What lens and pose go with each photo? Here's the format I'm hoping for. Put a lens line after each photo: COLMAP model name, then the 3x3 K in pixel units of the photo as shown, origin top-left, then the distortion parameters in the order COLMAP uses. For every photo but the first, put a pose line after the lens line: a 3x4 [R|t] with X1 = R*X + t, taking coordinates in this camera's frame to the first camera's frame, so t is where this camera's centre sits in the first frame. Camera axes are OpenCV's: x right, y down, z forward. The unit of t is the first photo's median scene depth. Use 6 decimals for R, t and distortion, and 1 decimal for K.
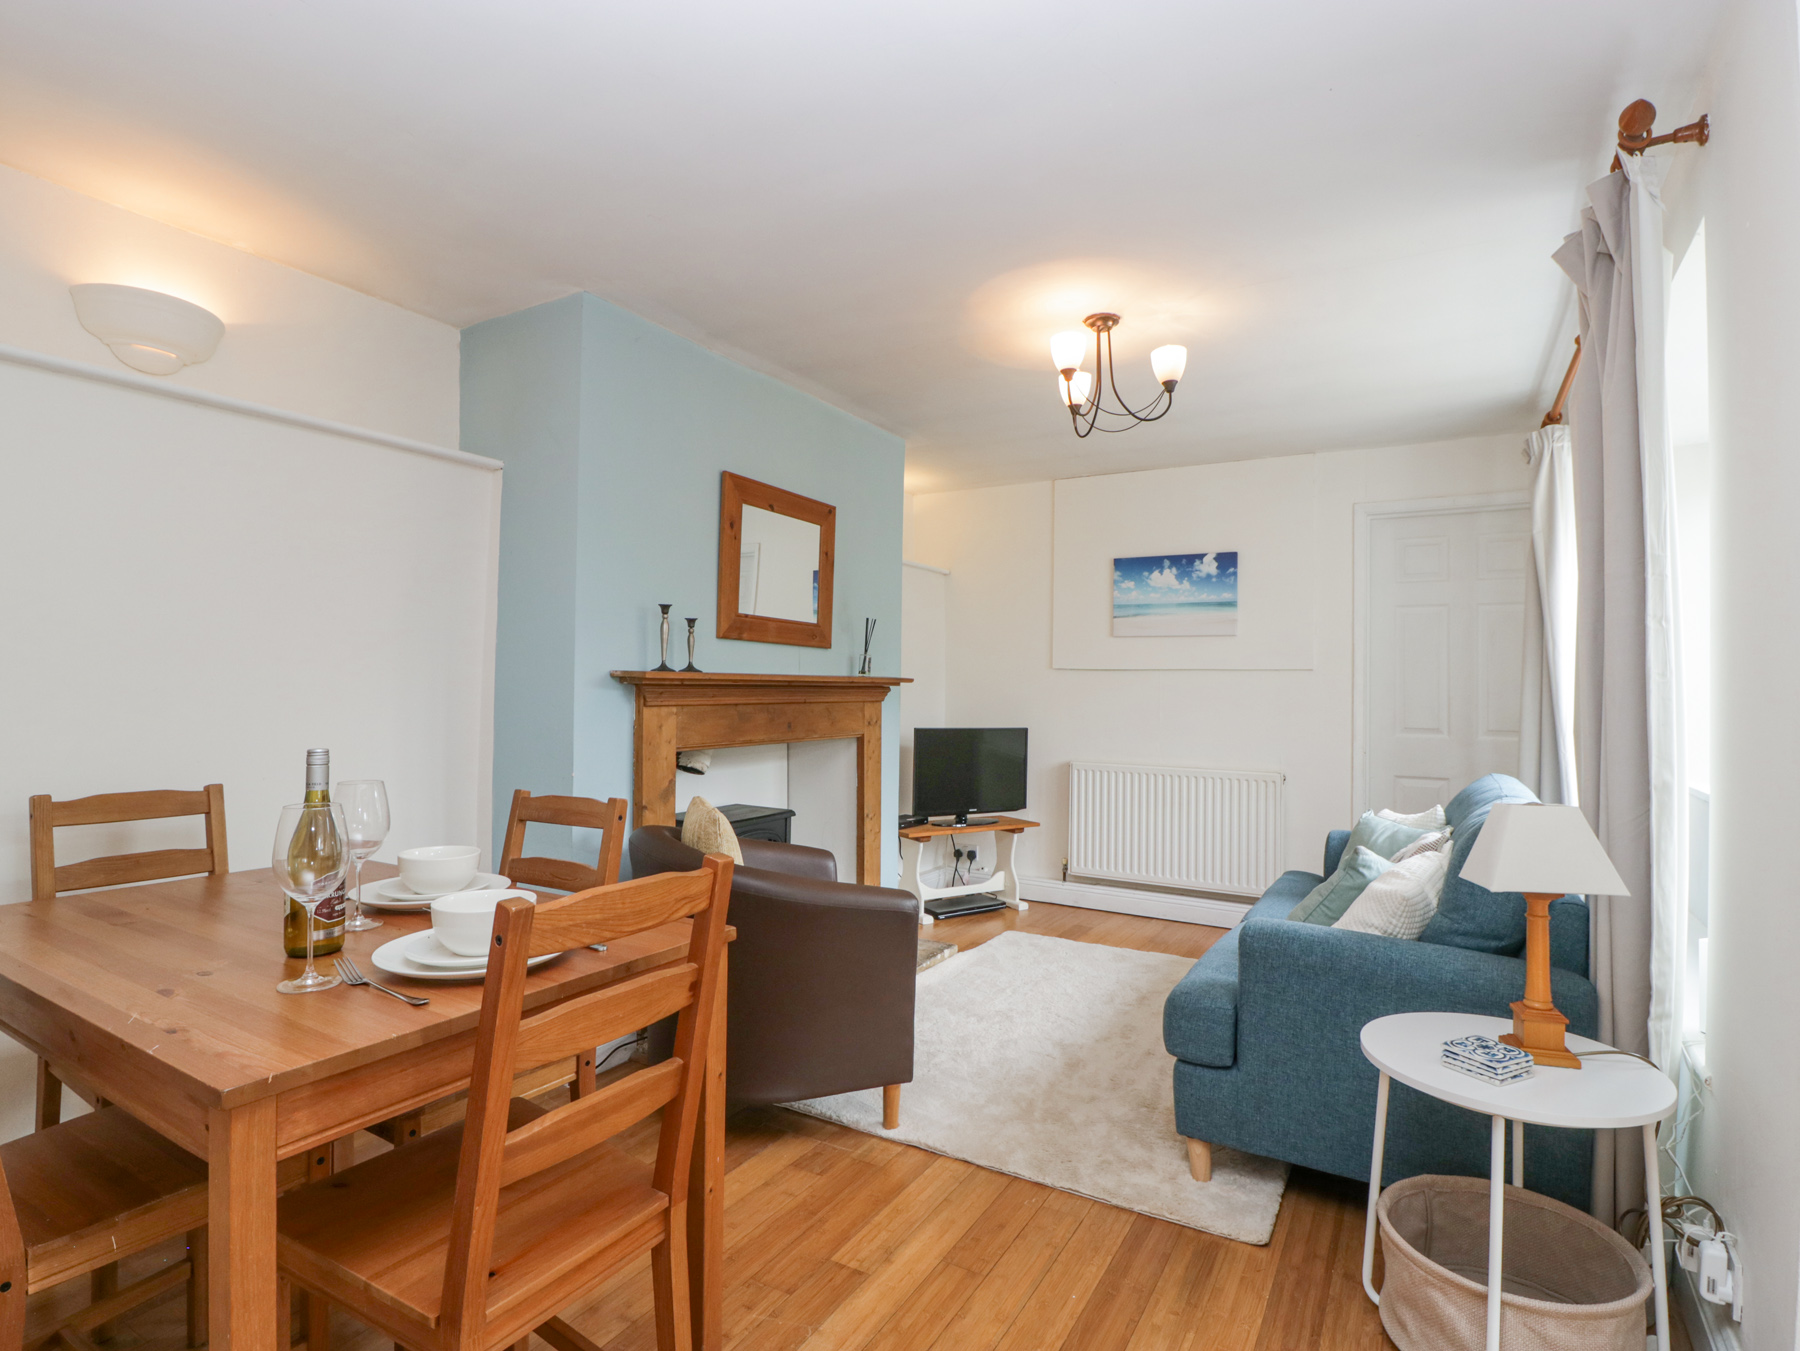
lens RADIAL K [[933.8, 0, 884.9], [0, 933.8, 660.8], [0, 0, 1]] dist [-0.003322, -0.009522]
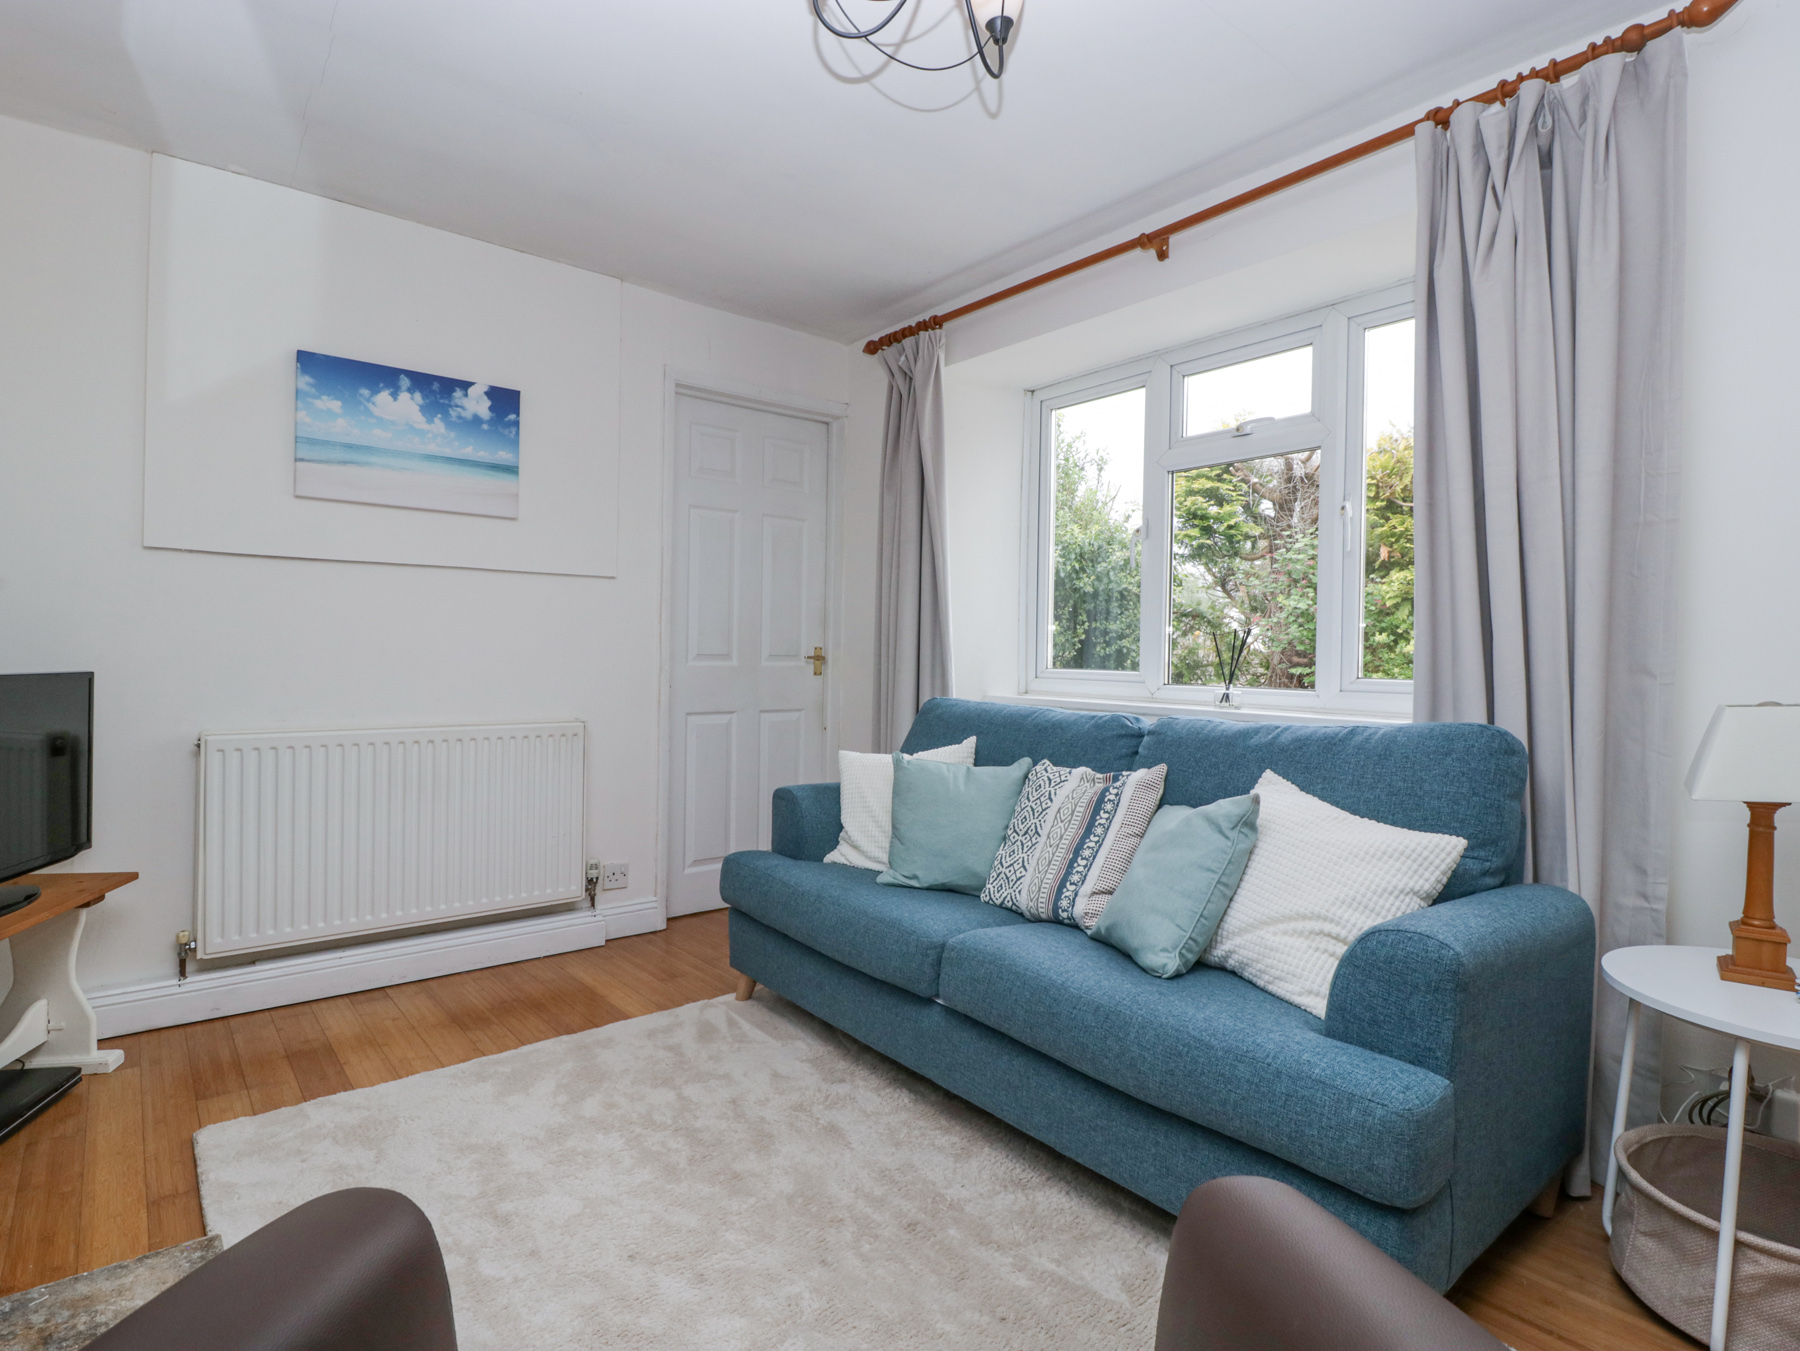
lens RADIAL K [[933.8, 0, 884.9], [0, 933.8, 660.8], [0, 0, 1]] dist [-0.003322, -0.009522]
pose [[0.322510, -0.019920, 0.946356, -0.159631], [-0.032568, 0.998953, 0.032126, 0.042016], [-0.946006, -0.041182, 0.321524, 0.521107]]
